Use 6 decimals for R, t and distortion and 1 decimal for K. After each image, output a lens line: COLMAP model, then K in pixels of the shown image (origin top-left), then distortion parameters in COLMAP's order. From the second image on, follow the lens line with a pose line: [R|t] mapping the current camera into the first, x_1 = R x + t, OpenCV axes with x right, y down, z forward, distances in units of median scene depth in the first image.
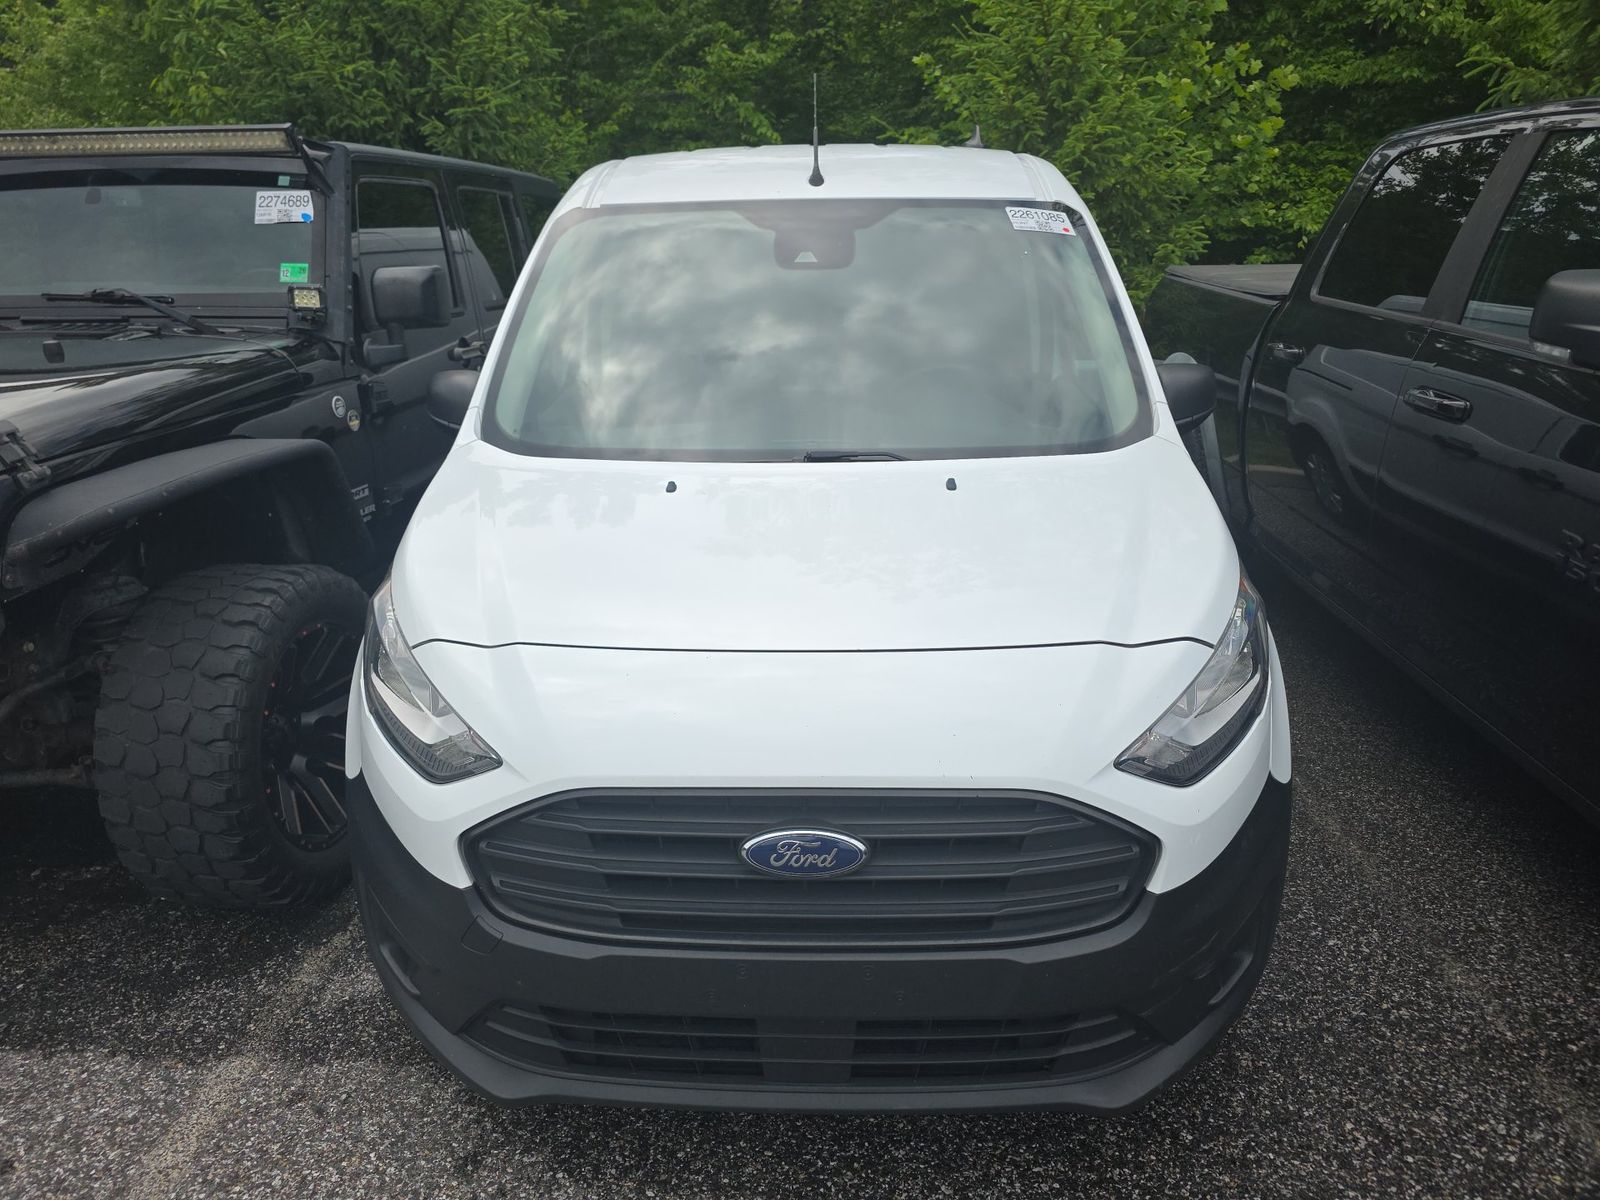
lens RADIAL K [[1091.7, 0, 790.4], [0, 1091.7, 612.2], [0, 0, 1]] dist [0.059387, -0.058155]
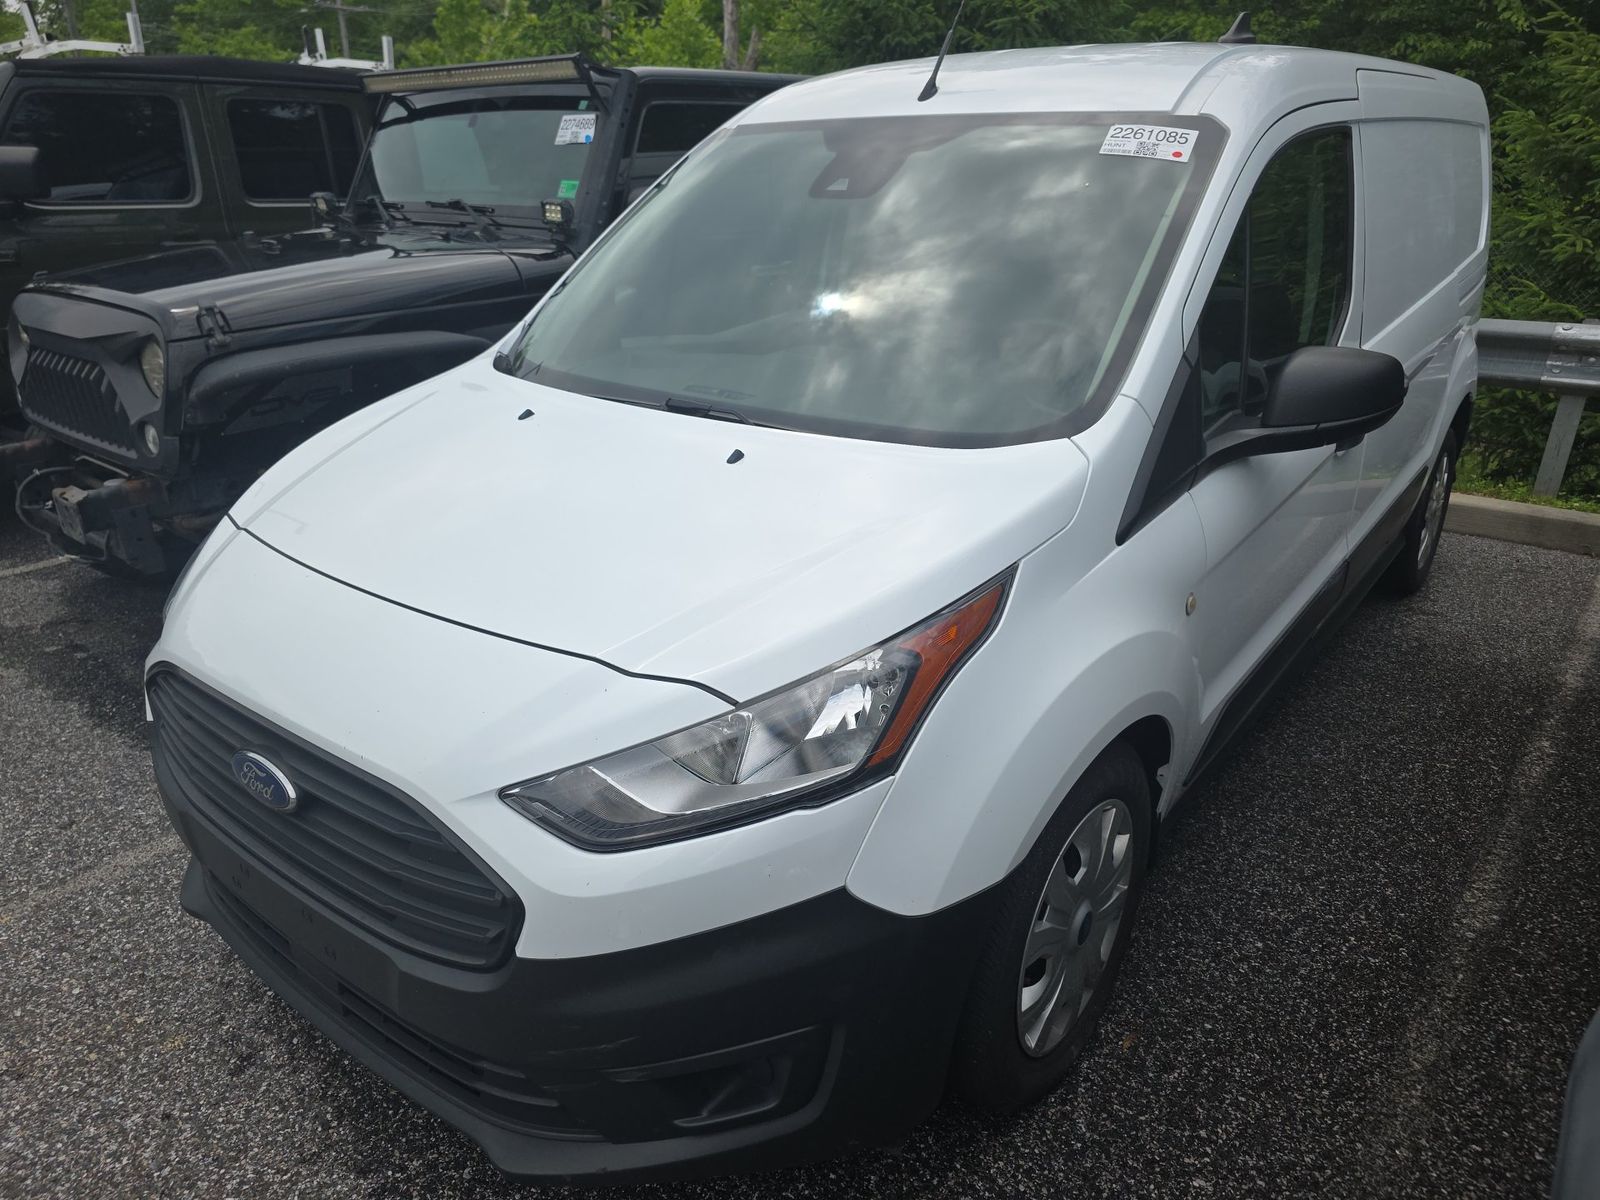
lens RADIAL K [[1096.0, 0, 800.0], [0, 1096.0, 600.0], [0, 0, 1]] dist [0.058568, -0.060057]
pose [[0.805814, 0.226861, -0.546990, 0.617207], [-0.194337, 0.973859, 0.117610, -0.105568], [0.559372, 0.011529, 0.828837, 0.275139]]
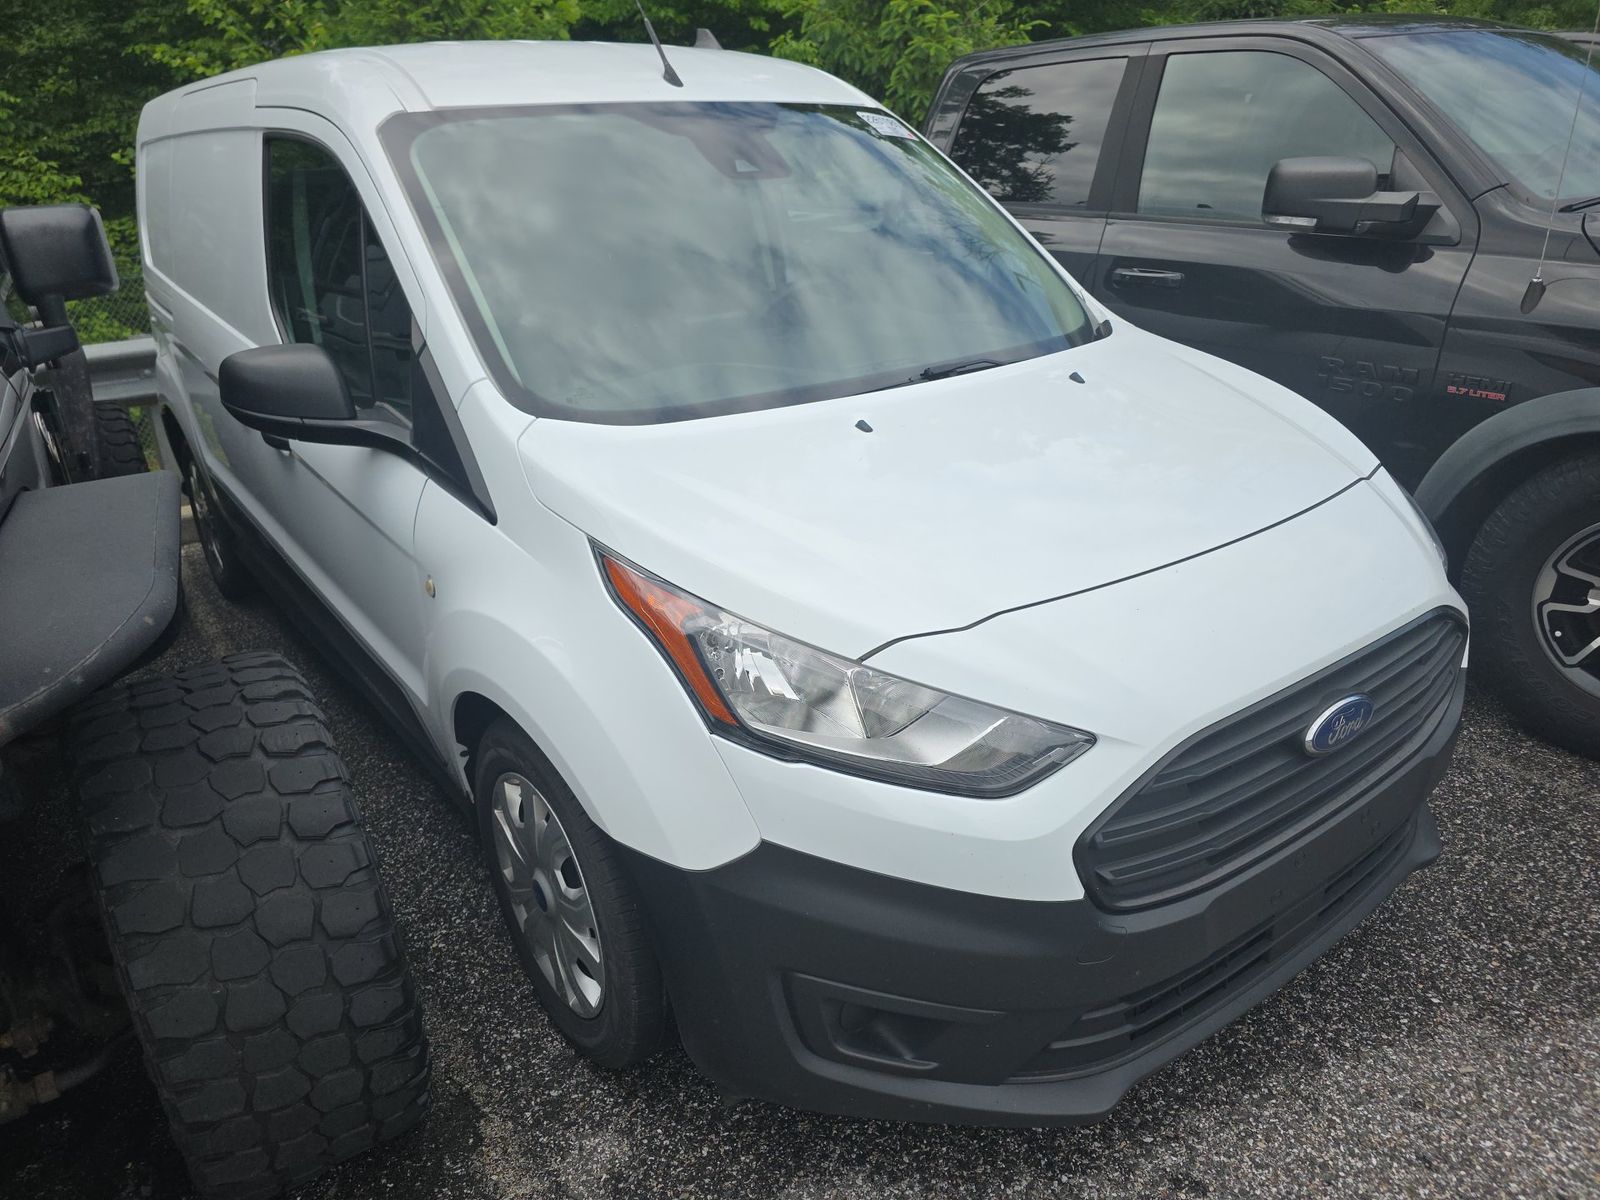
lens RADIAL K [[1091.7, 0, 790.4], [0, 1091.7, 612.2], [0, 0, 1]] dist [0.059387, -0.058155]
pose [[0.779148, -0.256216, 0.572086, -0.625035], [0.229140, 0.965904, 0.120518, -0.081045], [-0.583458, 0.037187, 0.811291, 0.299544]]
